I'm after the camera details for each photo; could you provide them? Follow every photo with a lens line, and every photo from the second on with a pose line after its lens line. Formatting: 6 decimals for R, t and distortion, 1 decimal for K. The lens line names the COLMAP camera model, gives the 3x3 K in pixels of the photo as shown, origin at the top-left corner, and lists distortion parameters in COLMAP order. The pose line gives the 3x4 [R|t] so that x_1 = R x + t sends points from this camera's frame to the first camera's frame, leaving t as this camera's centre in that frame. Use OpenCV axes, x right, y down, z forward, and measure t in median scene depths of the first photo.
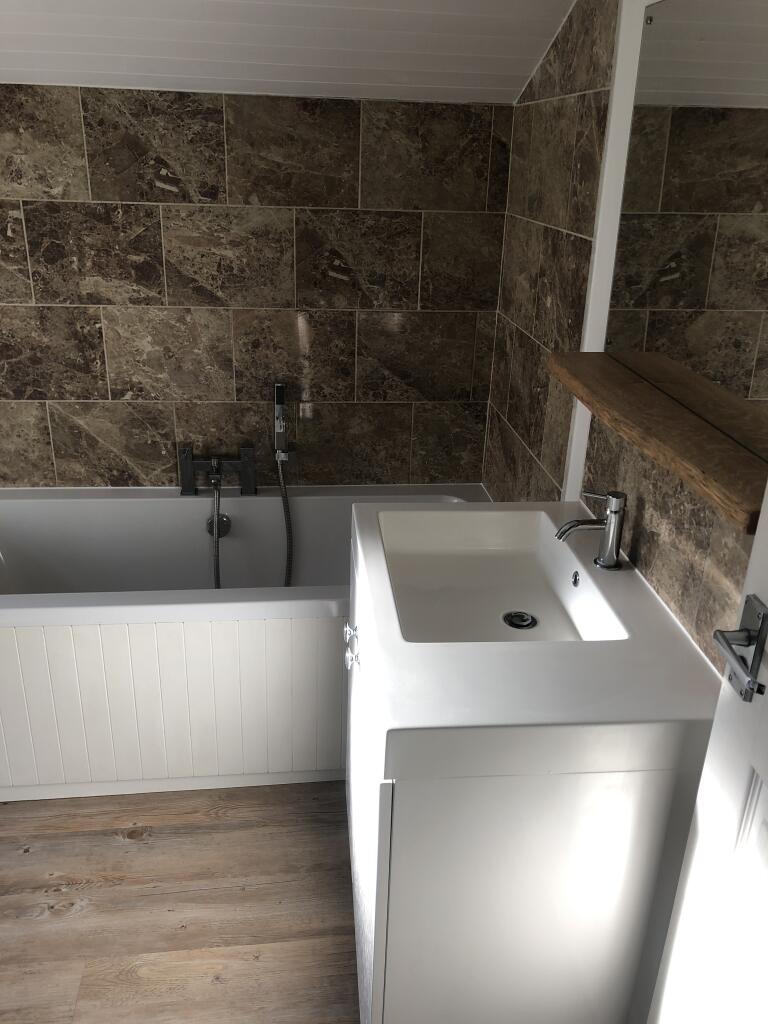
lens RADIAL K [[845.0, 0, 385.6], [0, 845.0, 511.3], [0, 0, 1]] dist [-0.002907, 0.013317]
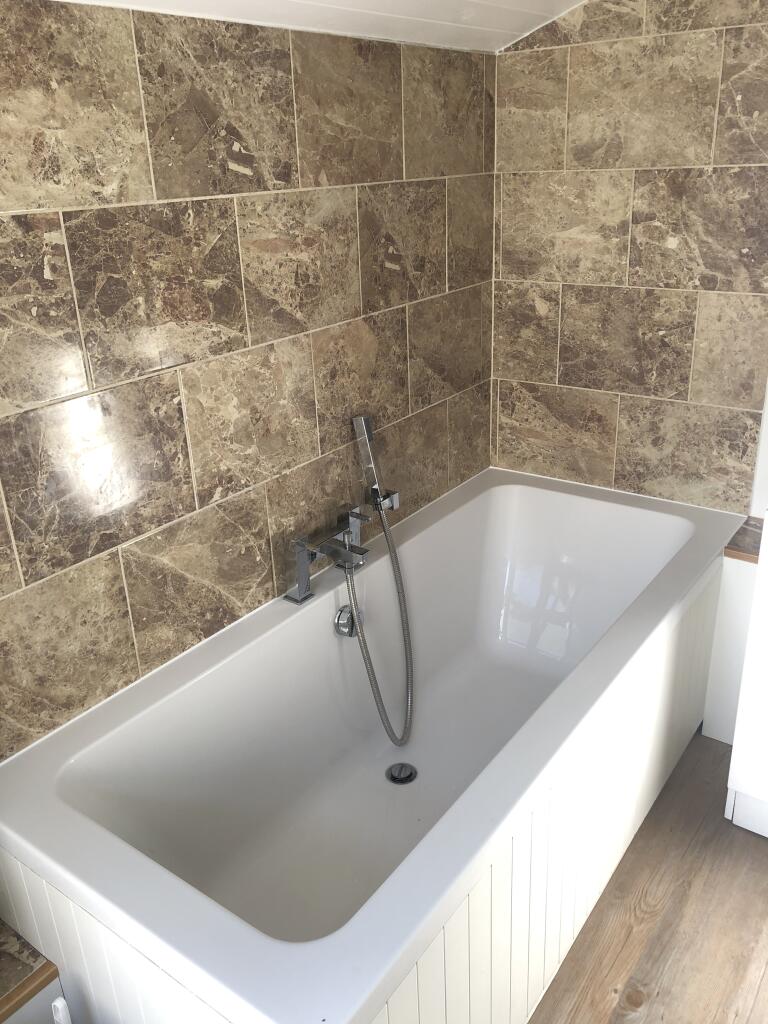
lens RADIAL K [[845.0, 0, 380.1], [0, 845.0, 510.2], [0, 0, 1]] dist [-0.002907, 0.013317]
pose [[0.672411, -0.342886, 0.655967, -0.698837], [0.348925, 0.928419, 0.127629, -0.175863], [-0.652774, 0.143064, 0.743921, 0.457491]]
